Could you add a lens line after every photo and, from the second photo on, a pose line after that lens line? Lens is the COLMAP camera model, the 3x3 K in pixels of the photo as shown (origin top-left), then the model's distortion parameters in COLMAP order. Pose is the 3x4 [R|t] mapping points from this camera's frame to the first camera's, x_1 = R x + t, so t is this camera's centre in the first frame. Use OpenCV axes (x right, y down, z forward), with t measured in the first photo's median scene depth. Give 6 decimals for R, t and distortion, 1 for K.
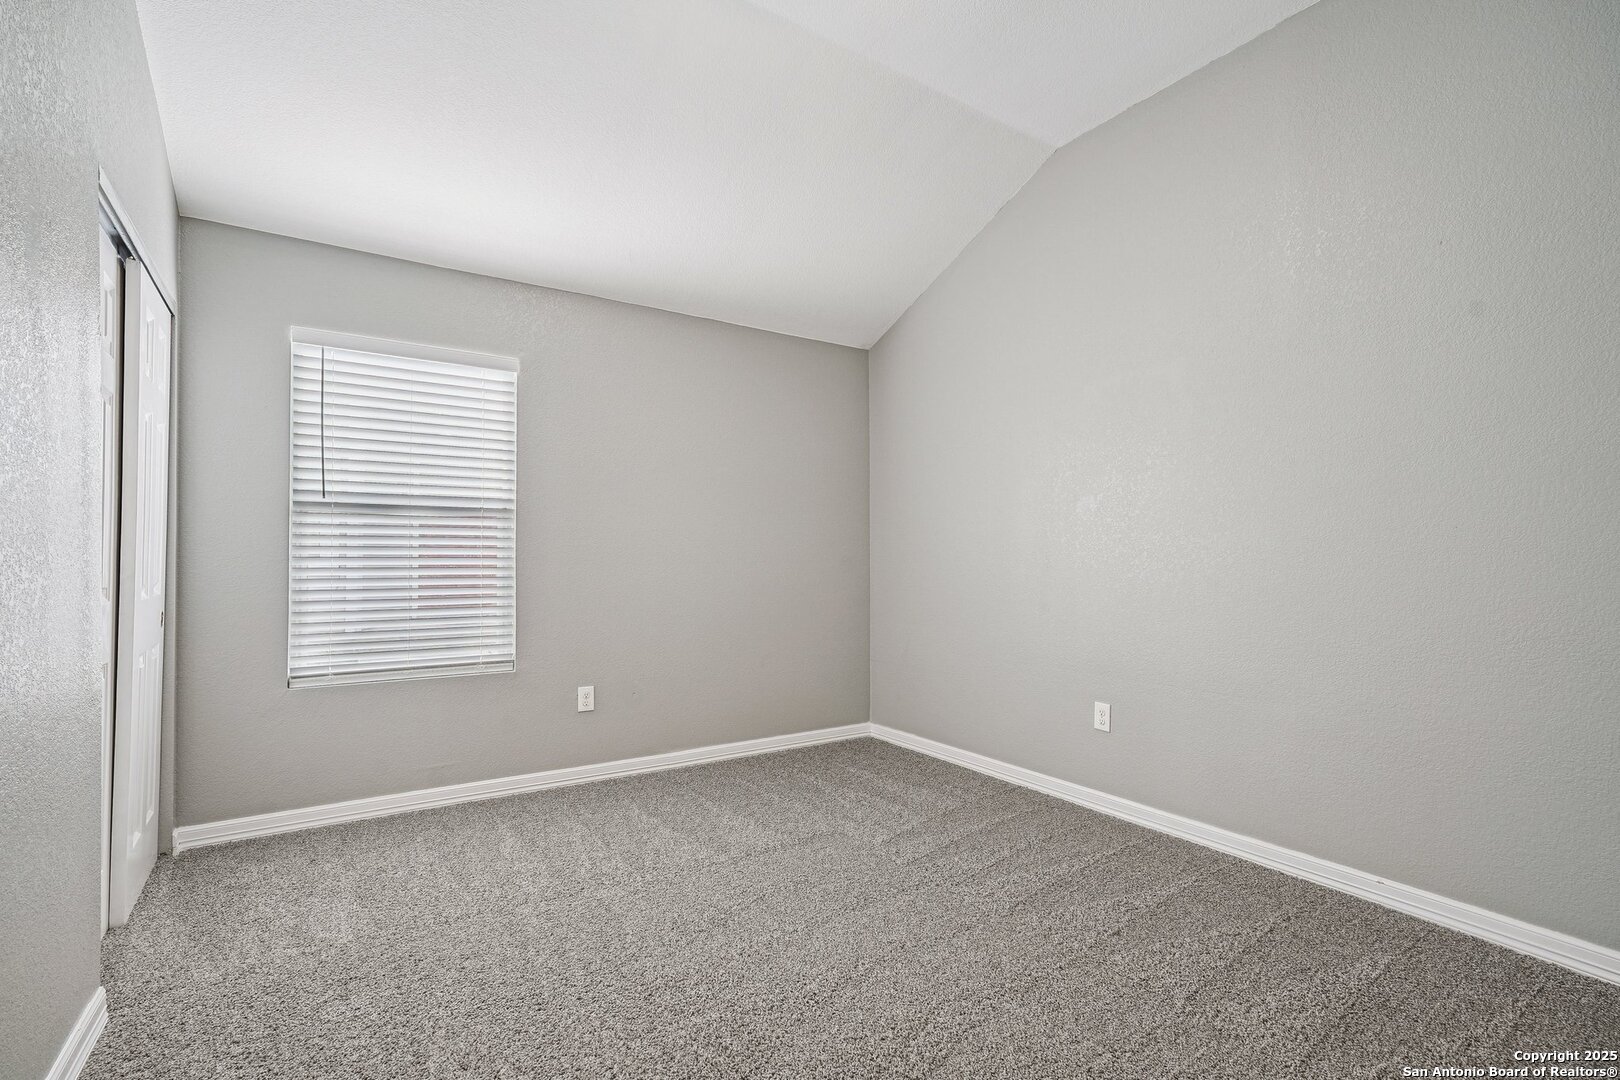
lens RADIAL K [[717.5, 0, 810.0], [0, 717.5, 540.0], [0, 0, 1]] dist [-0.005971, -0.000080]
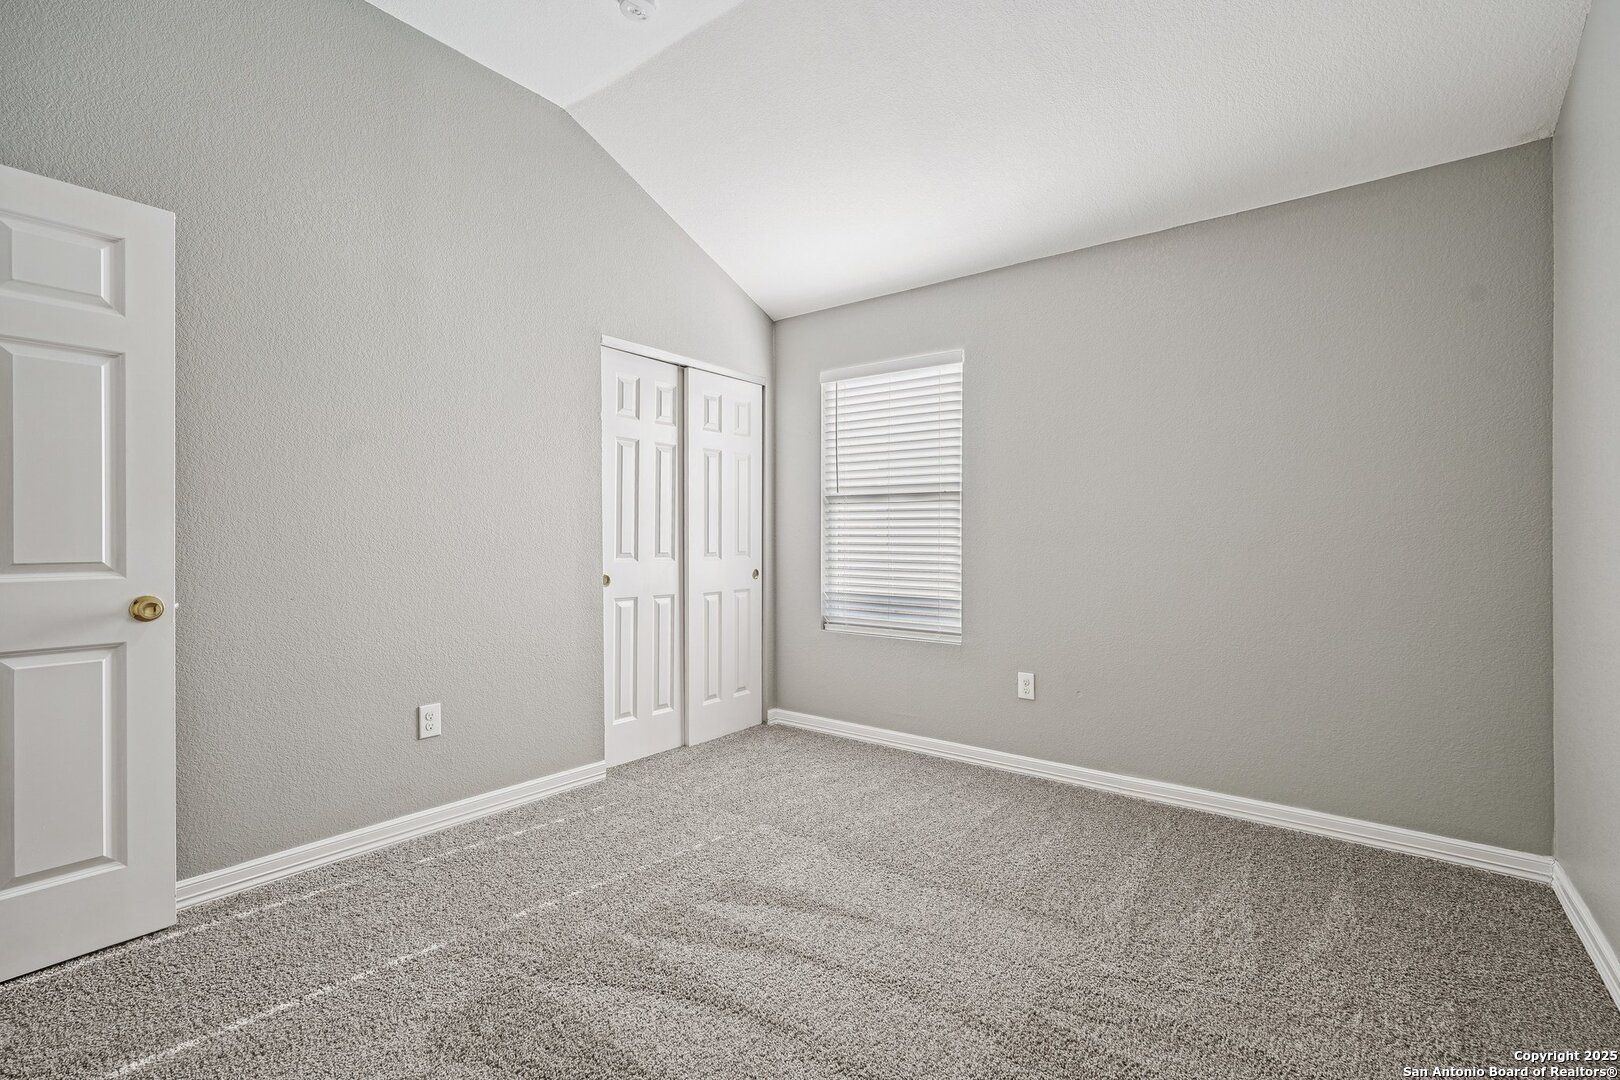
lens RADIAL K [[723.8, 0, 810.2], [0, 723.8, 531.6], [0, 0, 1]] dist [-0.000427, 0.000979]
pose [[0.345242, -0.017921, -0.938343, 0.567124], [0.004717, 0.999838, -0.017360, 0.038121], [0.938502, 0.001567, 0.345270, 0.463811]]
